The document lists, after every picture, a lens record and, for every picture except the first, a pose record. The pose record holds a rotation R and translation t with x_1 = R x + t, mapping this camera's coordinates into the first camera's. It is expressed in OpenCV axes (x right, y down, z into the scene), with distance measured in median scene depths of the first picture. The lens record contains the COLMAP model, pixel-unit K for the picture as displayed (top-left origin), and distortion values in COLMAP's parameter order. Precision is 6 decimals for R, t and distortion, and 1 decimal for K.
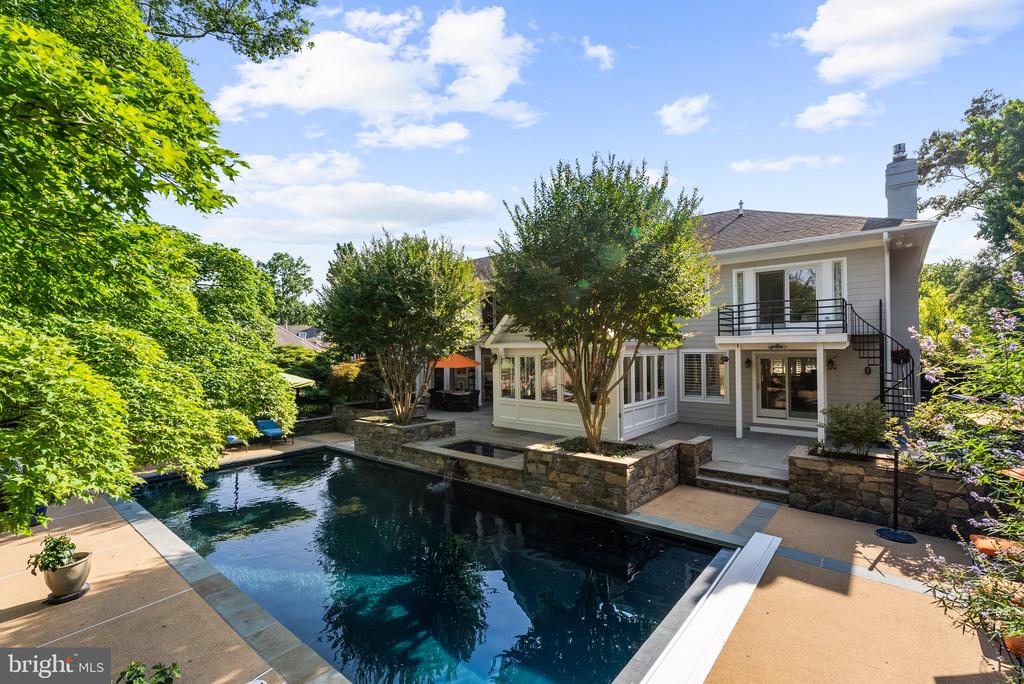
lens RADIAL K [[461.2, 0, 513.3], [0, 461.2, 343.0], [0, 0, 1]] dist [0.002386, 0.000748]
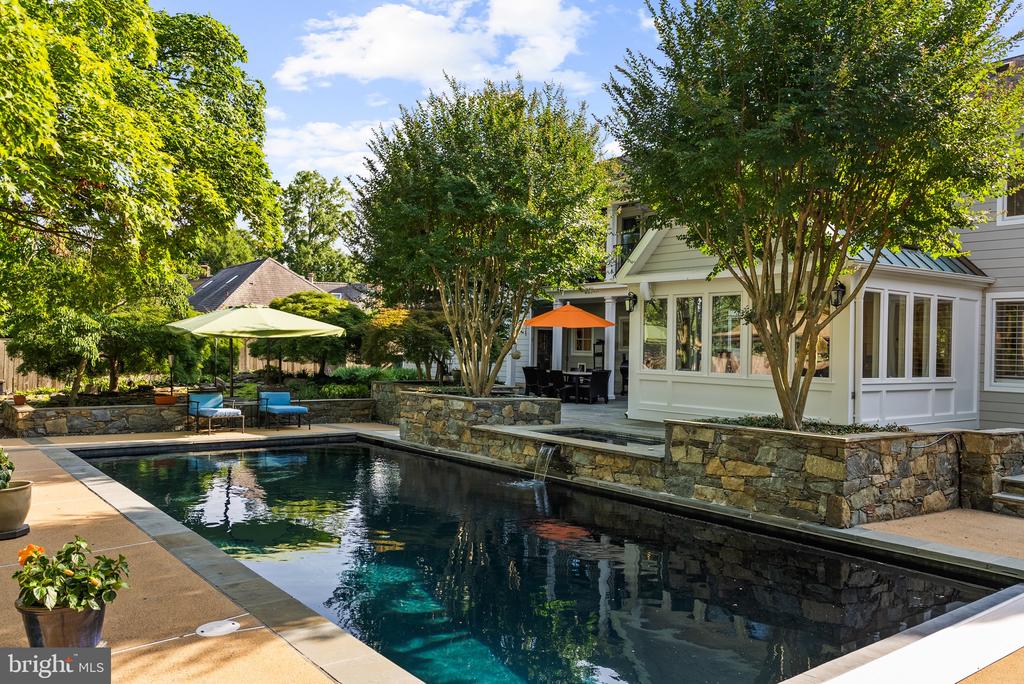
lens RADIAL K [[805.9, 0, 511.4], [0, 805.9, 345.6], [0, 0, 1]] dist [0.004685, 0.006460]
pose [[0.975939, 0.029024, -0.216102, 0.037774], [-0.026152, 0.999528, 0.016139, 0.092787], [0.216468, -0.010099, 0.976237, -0.030398]]
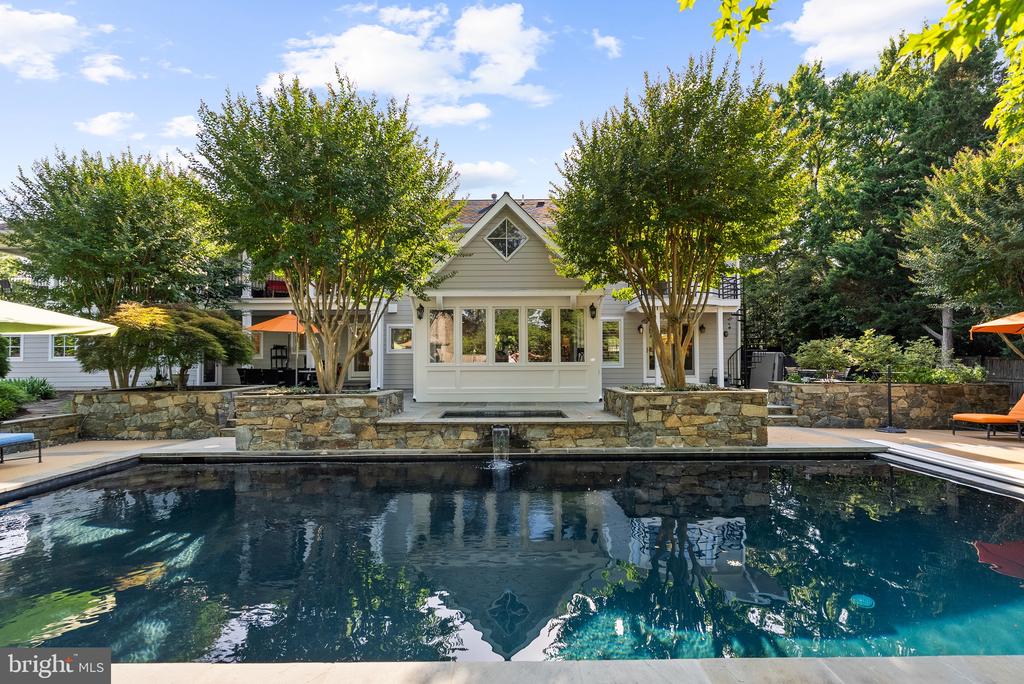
lens RADIAL K [[461.2, 0, 511.0], [0, 461.2, 350.5], [0, 0, 1]] dist [0.002386, 0.000748]
pose [[0.763251, 0.018973, 0.645824, -0.492952], [-0.012019, 0.999813, -0.015168, 0.128765], [-0.645991, 0.003815, 0.763336, 0.401444]]
